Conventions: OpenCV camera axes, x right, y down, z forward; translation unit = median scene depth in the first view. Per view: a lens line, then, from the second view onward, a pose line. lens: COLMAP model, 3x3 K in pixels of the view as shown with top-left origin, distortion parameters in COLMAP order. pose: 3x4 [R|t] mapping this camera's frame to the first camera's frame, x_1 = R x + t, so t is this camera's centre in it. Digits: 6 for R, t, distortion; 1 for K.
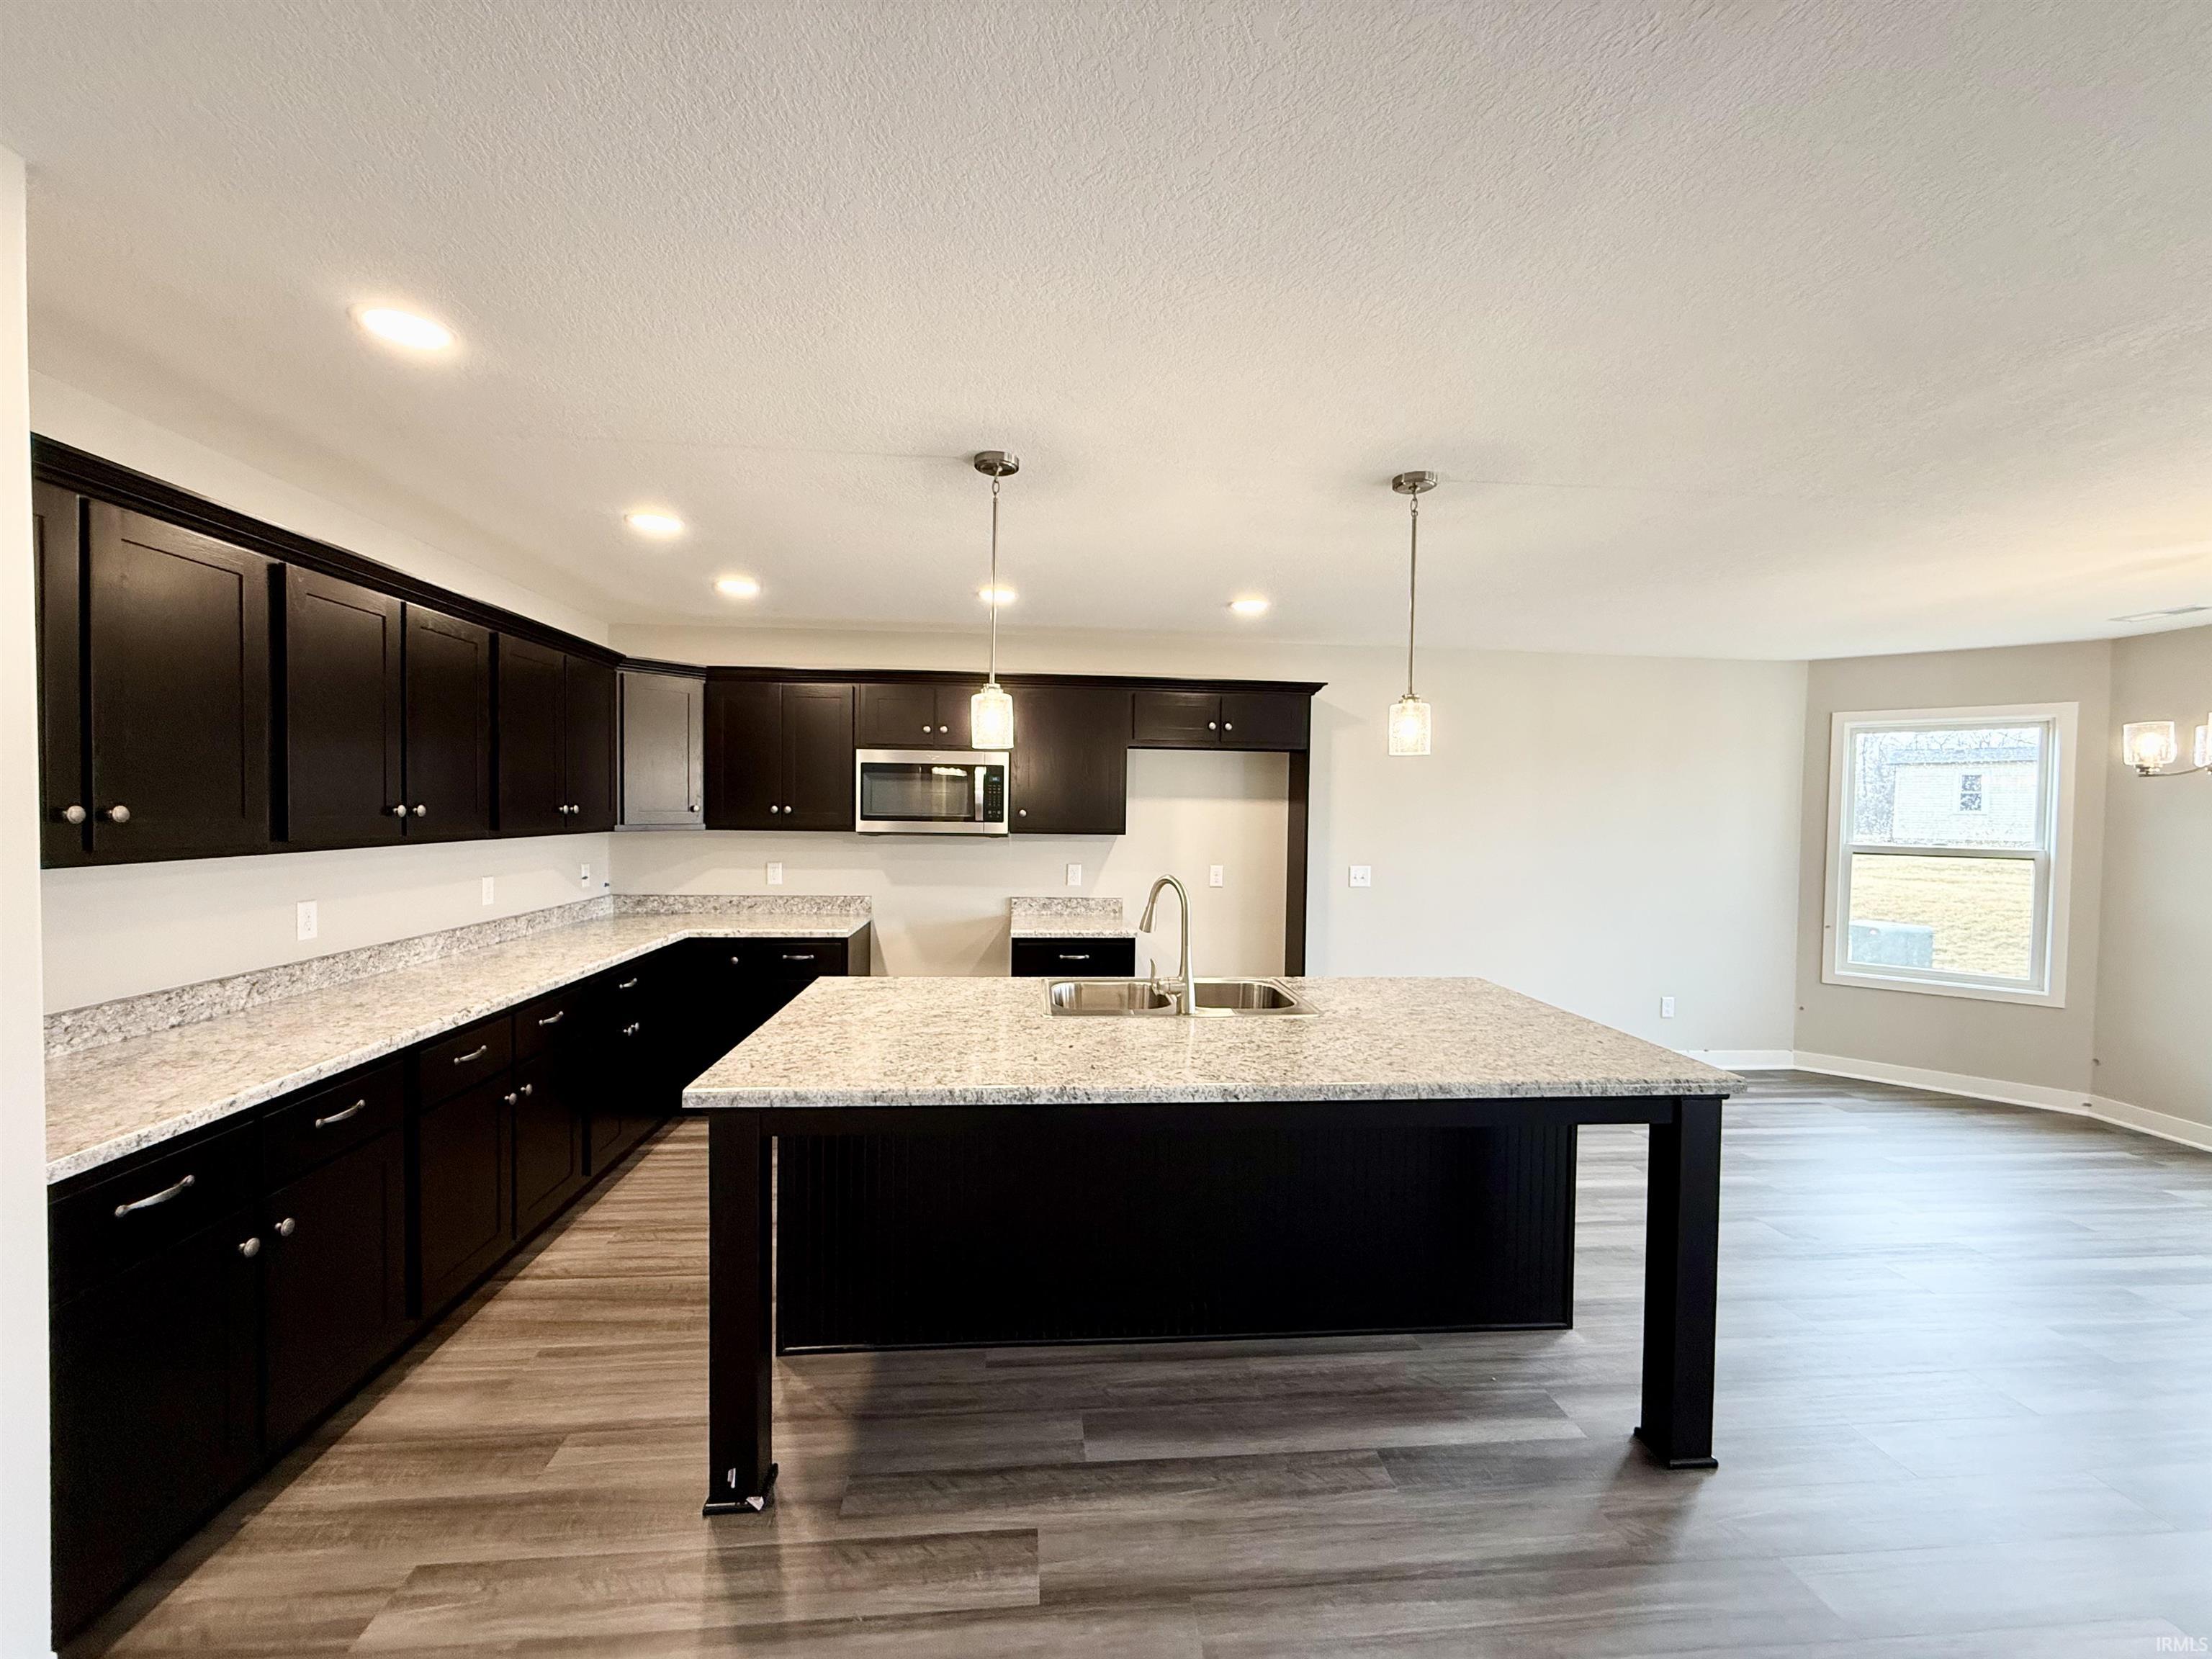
lens RADIAL K [[881.1, 0, 1099.8], [0, 881.1, 828.0], [0, 0, 1]] dist [-0.001162, 0.000603]
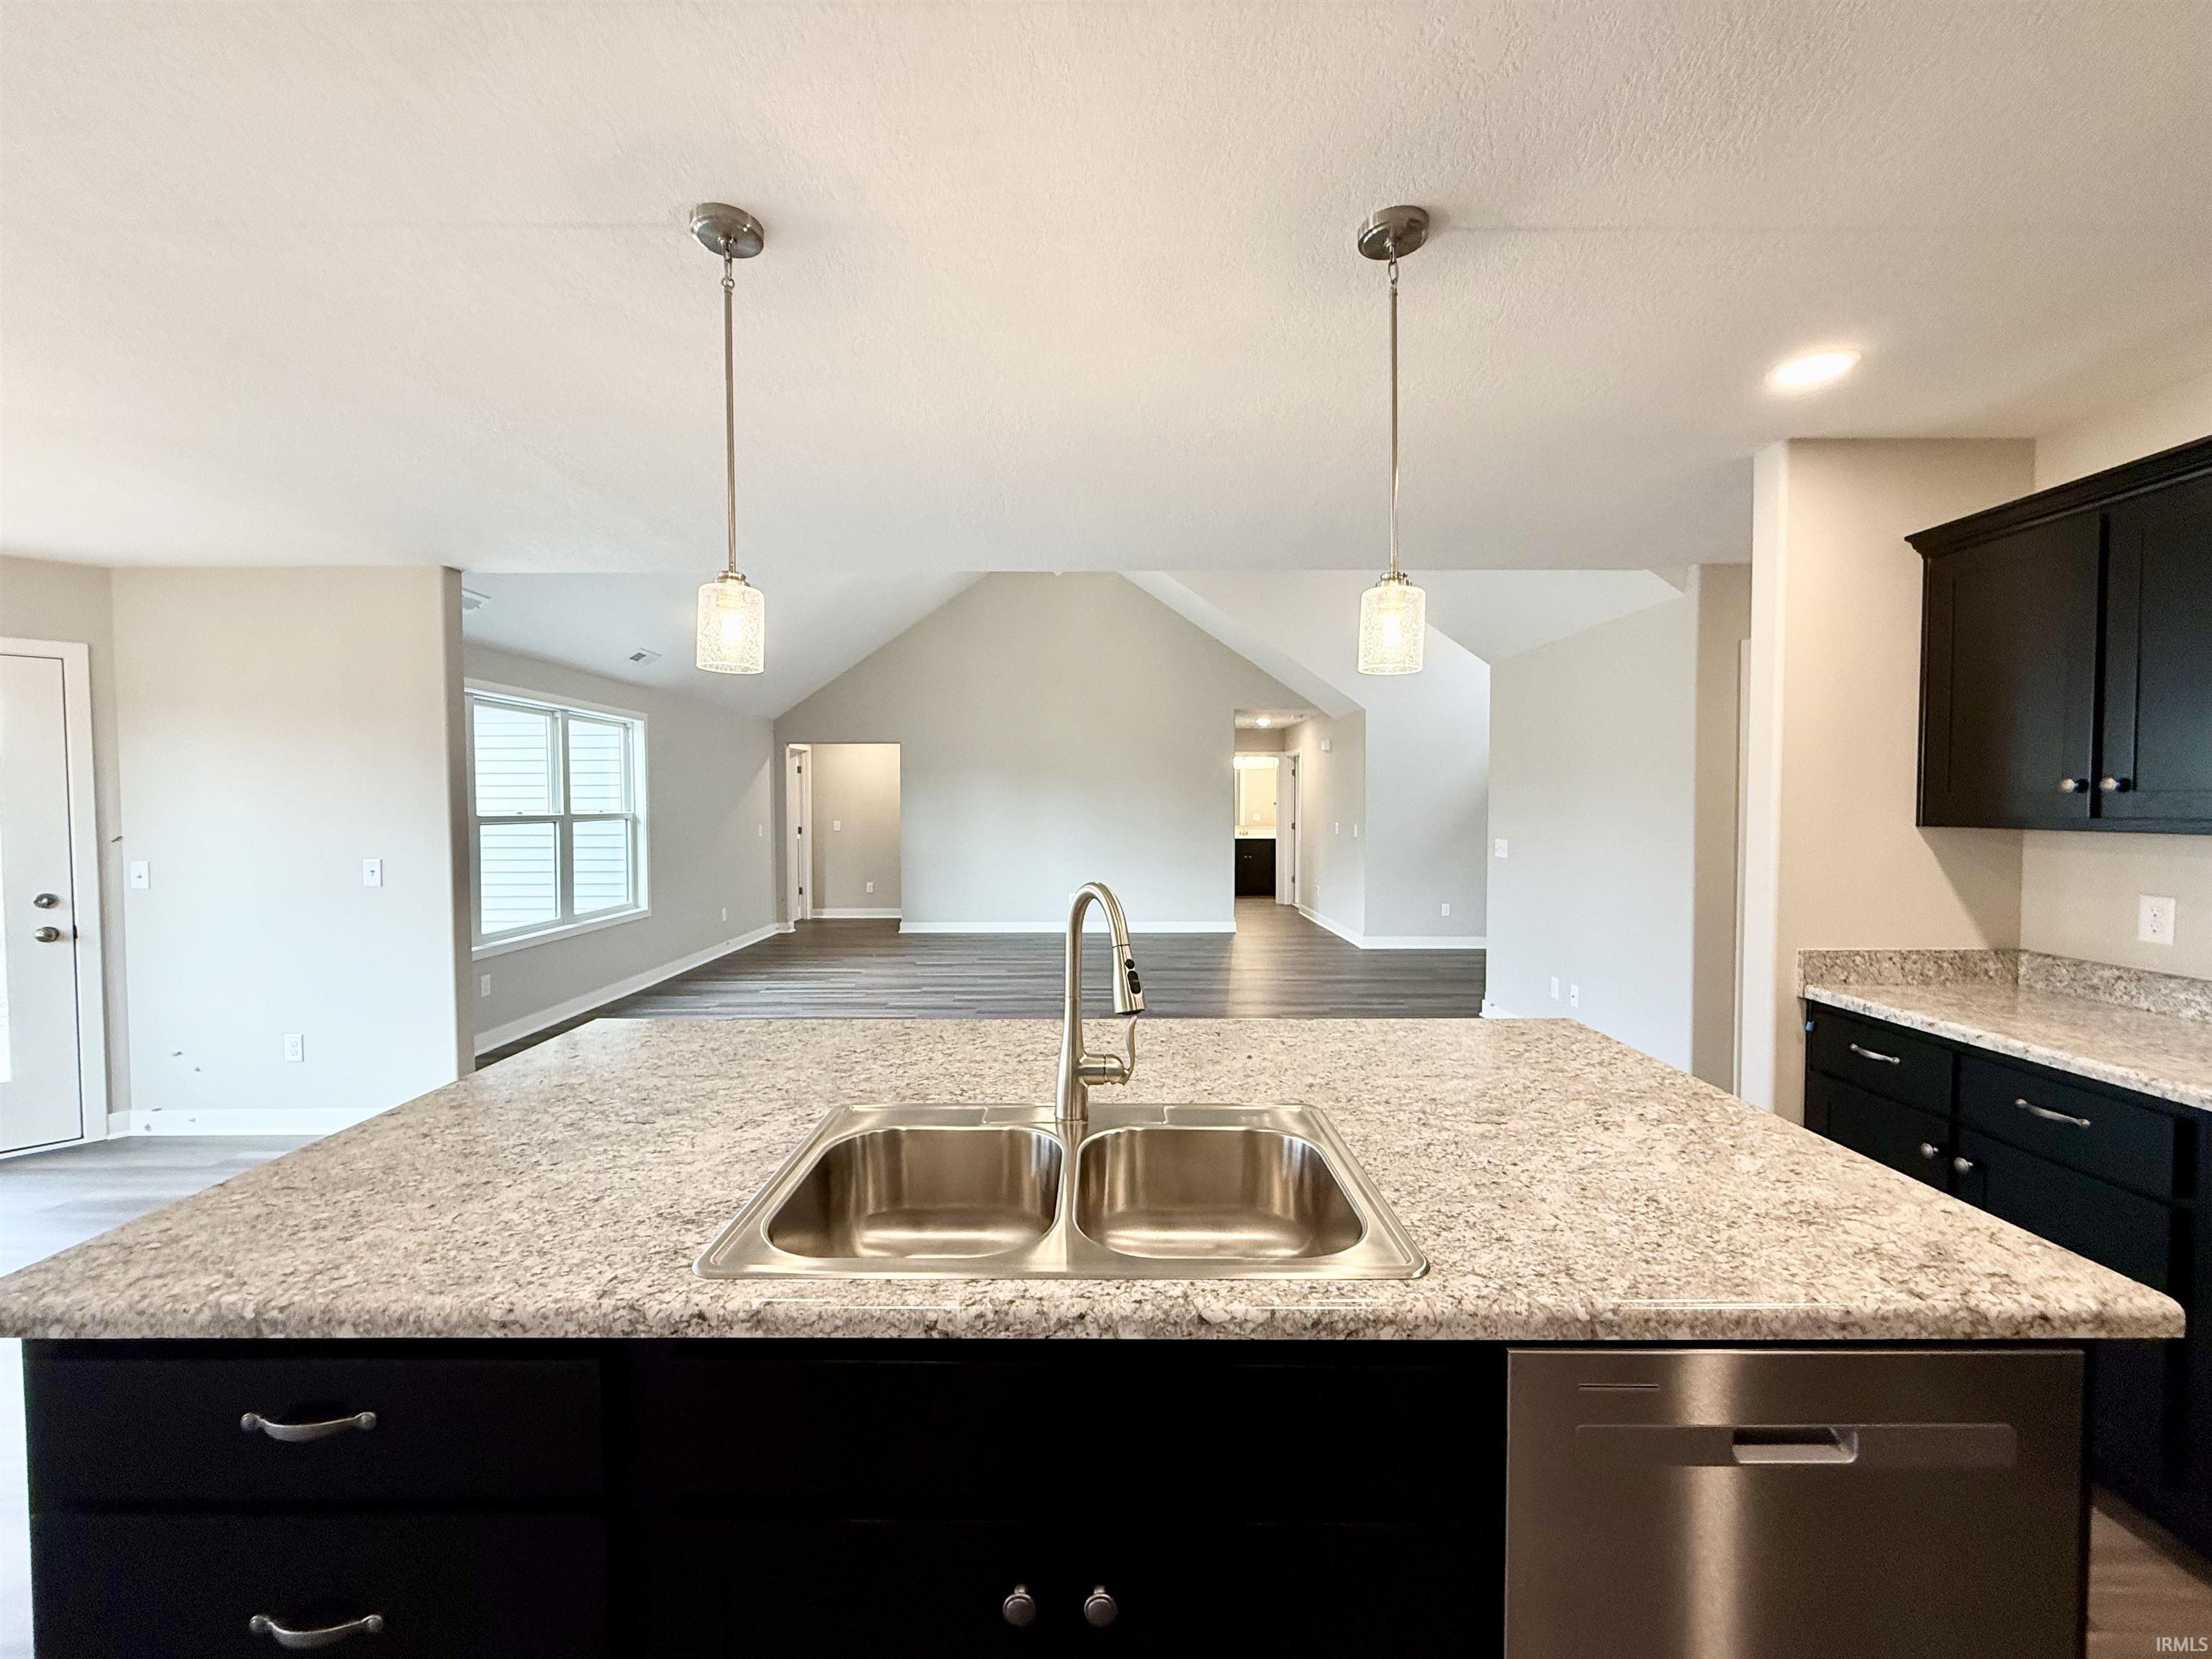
lens RADIAL K [[881.1, 0, 1092.6], [0, 881.1, 825.8], [0, 0, 1]] dist [-0.001162, 0.000603]
pose [[-0.995330, -0.017004, 0.095018, 0.046081], [-0.011996, 0.998521, 0.053031, -0.011155], [-0.095779, 0.051644, -0.994062, 1.382323]]
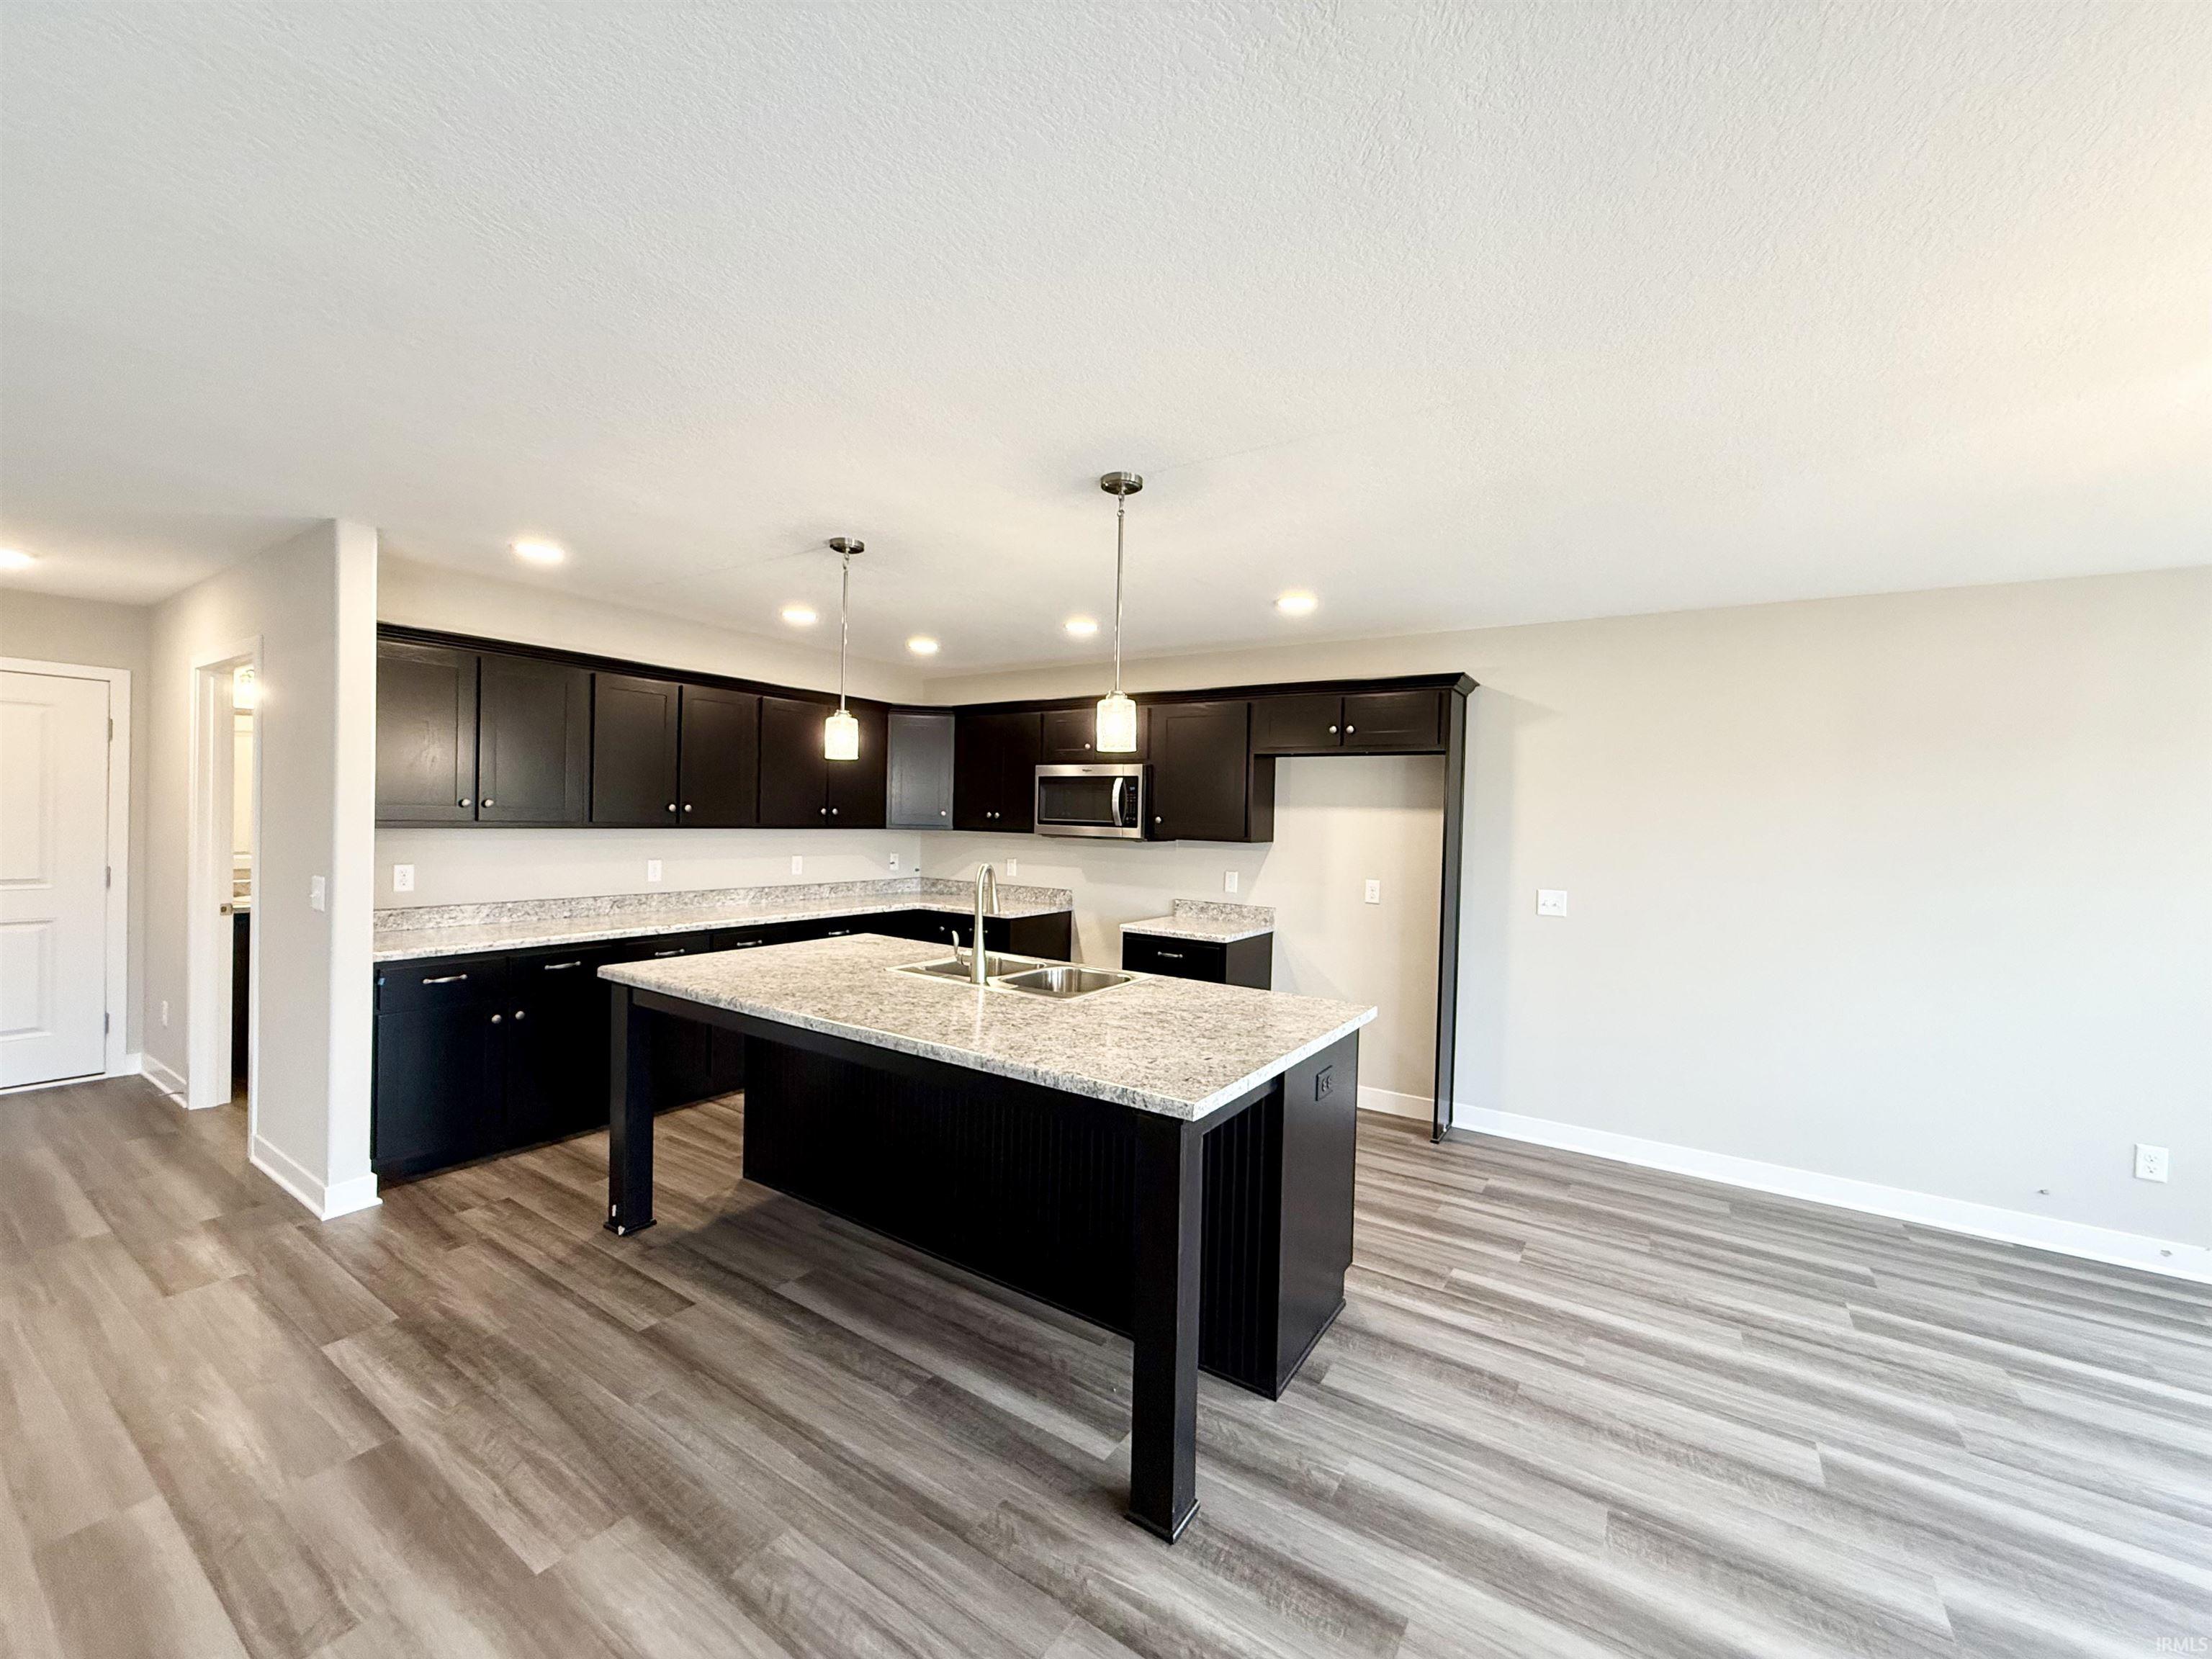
lens RADIAL K [[881.1, 0, 1100.4], [0, 881.1, 828.3], [0, 0, 1]] dist [-0.001162, 0.000603]
pose [[0.779199, 0.014052, -0.626619, 0.789097], [-0.029916, 0.999443, -0.014788, 0.017077], [0.626062, 0.030269, 0.779186, 0.164887]]
